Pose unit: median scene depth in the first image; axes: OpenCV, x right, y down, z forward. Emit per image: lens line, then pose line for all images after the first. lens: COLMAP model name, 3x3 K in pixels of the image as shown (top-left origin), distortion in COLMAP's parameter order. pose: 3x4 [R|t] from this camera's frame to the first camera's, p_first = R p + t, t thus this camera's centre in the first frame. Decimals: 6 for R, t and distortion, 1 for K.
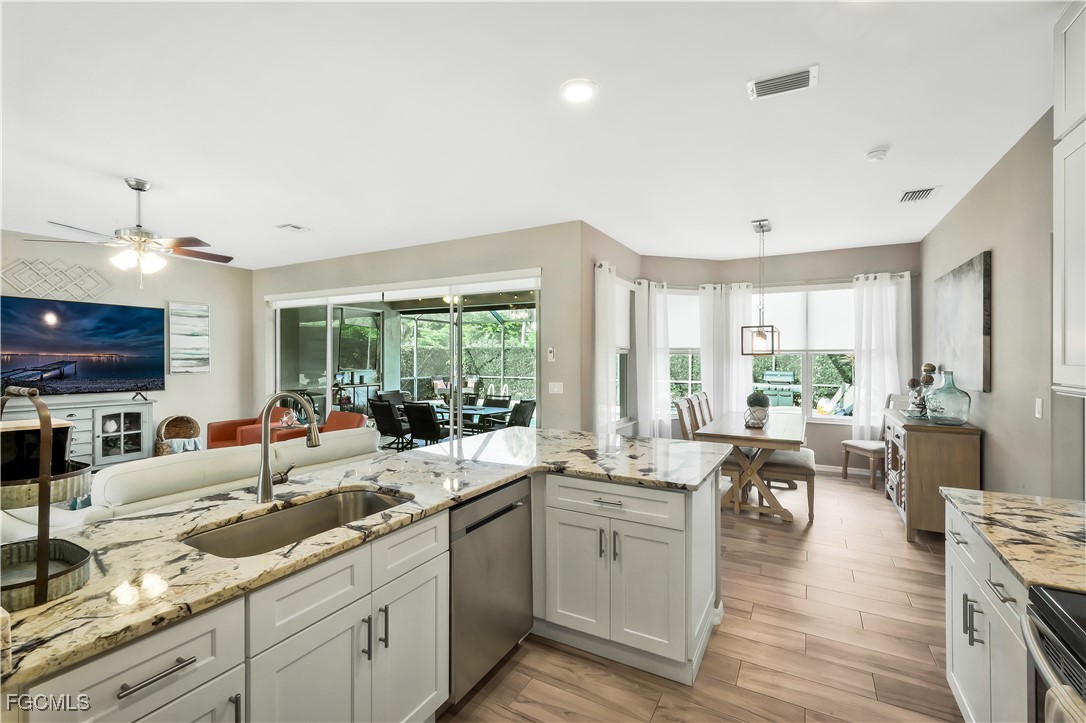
lens RADIAL K [[473.8, 0, 536.4], [0, 473.8, 357.8], [0, 0, 1]] dist [-0.002264, -0.000177]
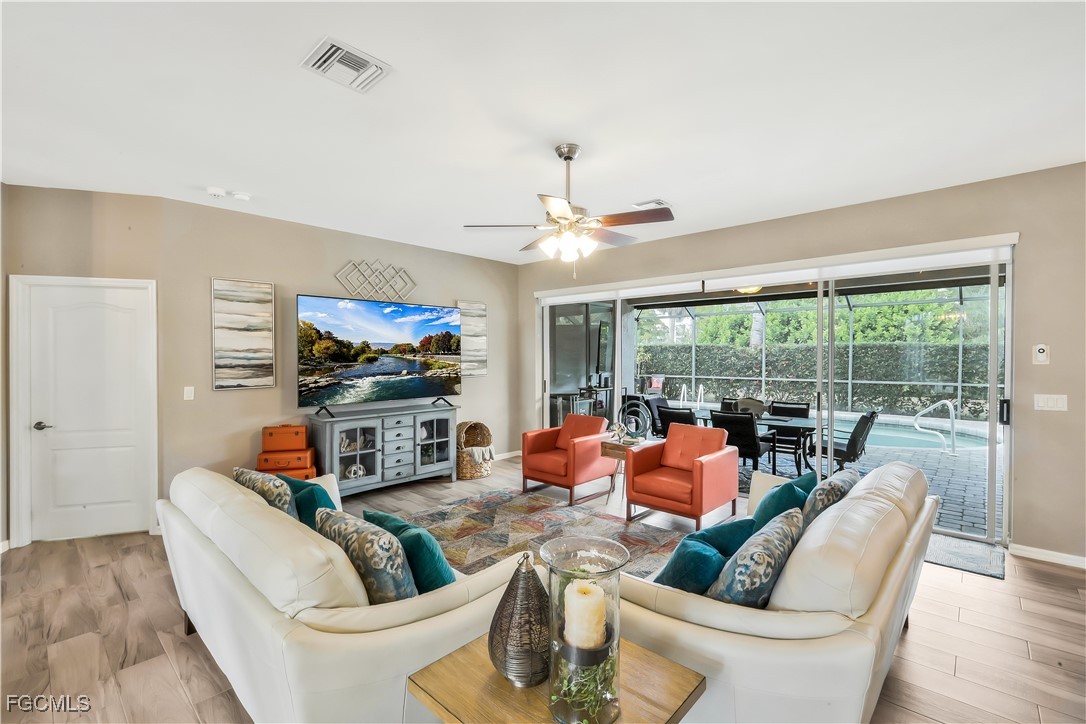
lens RADIAL K [[473.2, 0, 543.0], [0, 473.2, 362.0], [0, 0, 1]] dist [0.003530, 0.000148]
pose [[0.975709, -0.002995, -0.219052, -0.468304], [0.006476, 0.999864, 0.015173, -0.010704], [0.218977, -0.016223, 0.975595, 0.132371]]
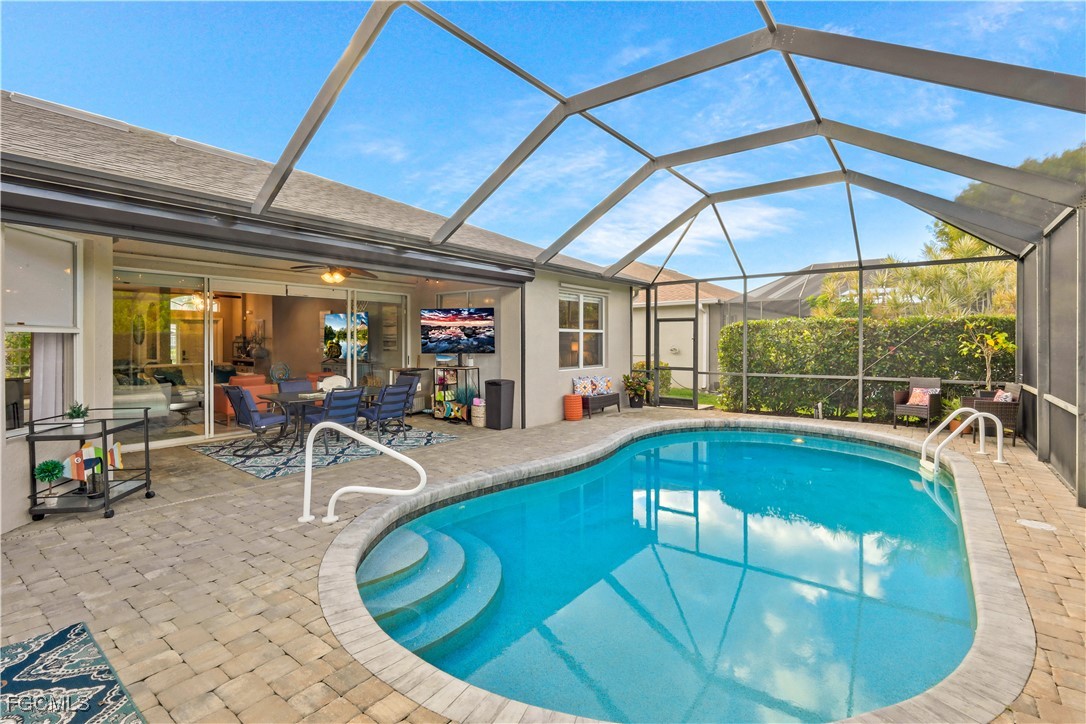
lens RADIAL K [[501.2, 0, 545.1], [0, 501.2, 341.0], [0, 0, 1]] dist [0.000097, -0.000203]
pose [[-0.129176, -0.003525, -0.991615, 1.026331], [-0.000048, 0.999994, -0.003549, 0.006347], [0.991622, -0.000410, -0.129175, 2.065120]]
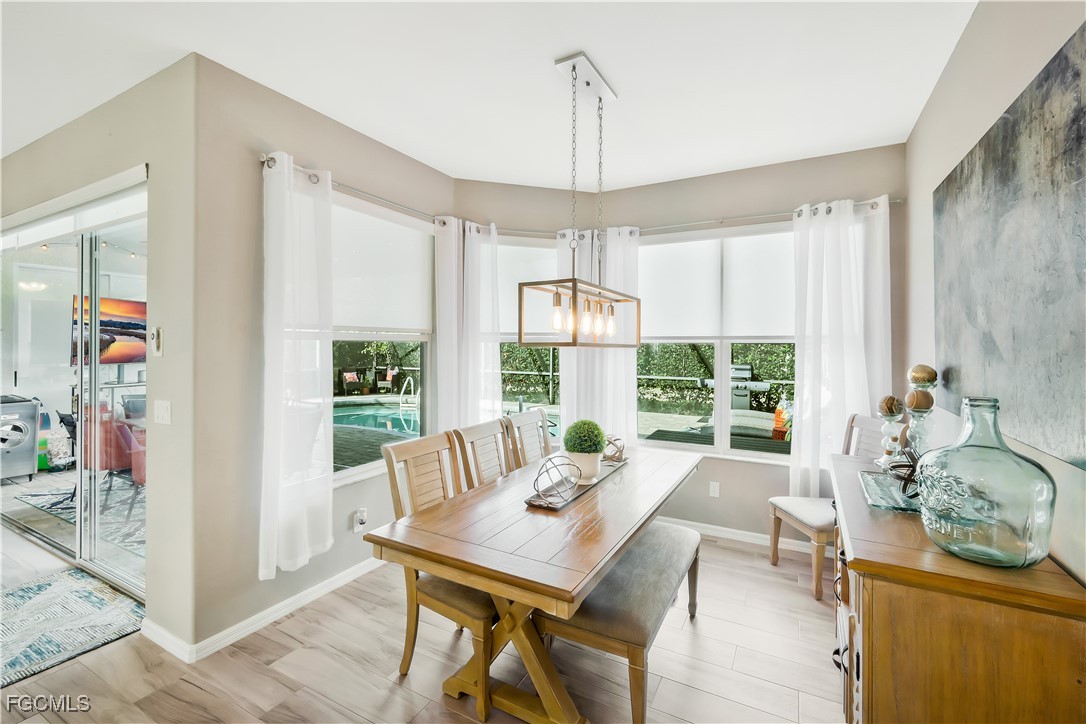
lens RADIAL K [[471.3, 0, 543.3], [0, 471.3, 346.0], [0, 0, 1]] dist [-0.002182, -0.000387]
pose [[0.999715, 0.003966, 0.023560, 0.361066], [-0.003976, 0.999992, 0.000397, -0.004010], [-0.023558, -0.000491, 0.999722, 0.442682]]
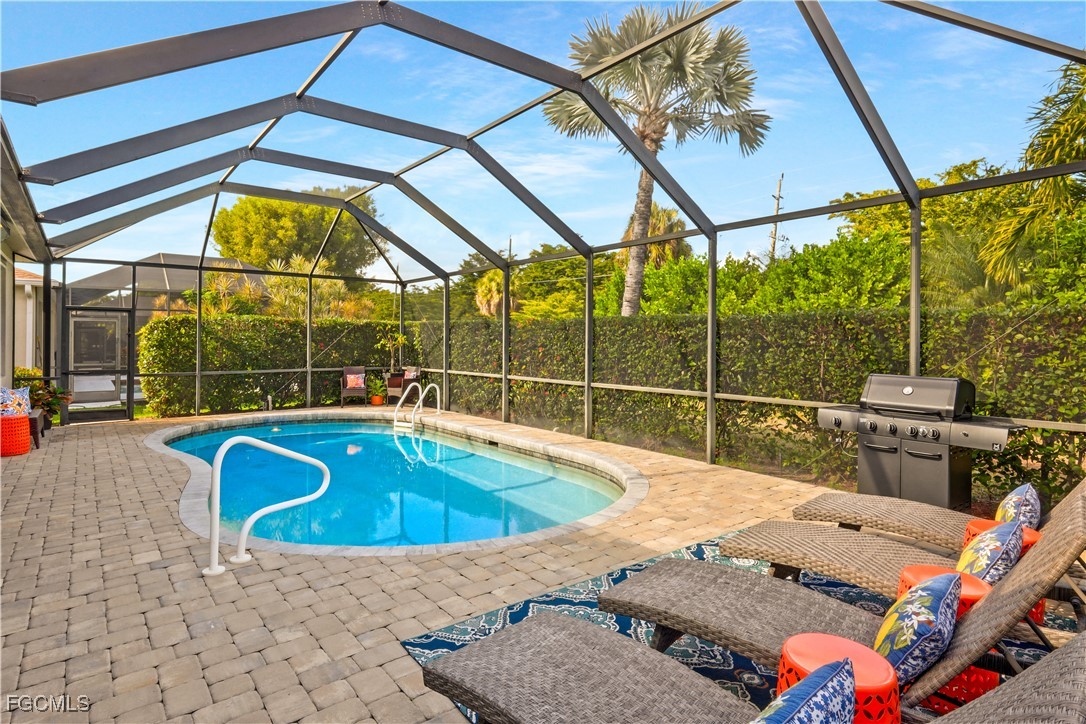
lens RADIAL K [[577.4, 0, 541.3], [0, 577.4, 341.3], [0, 0, 1]] dist [0.004150, 0.000125]
pose [[0.927998, 0.001646, -0.372583, 0.908210], [-0.002080, 0.999998, -0.000761, 0.013139], [0.372580, 0.001481, 0.927999, 1.161455]]
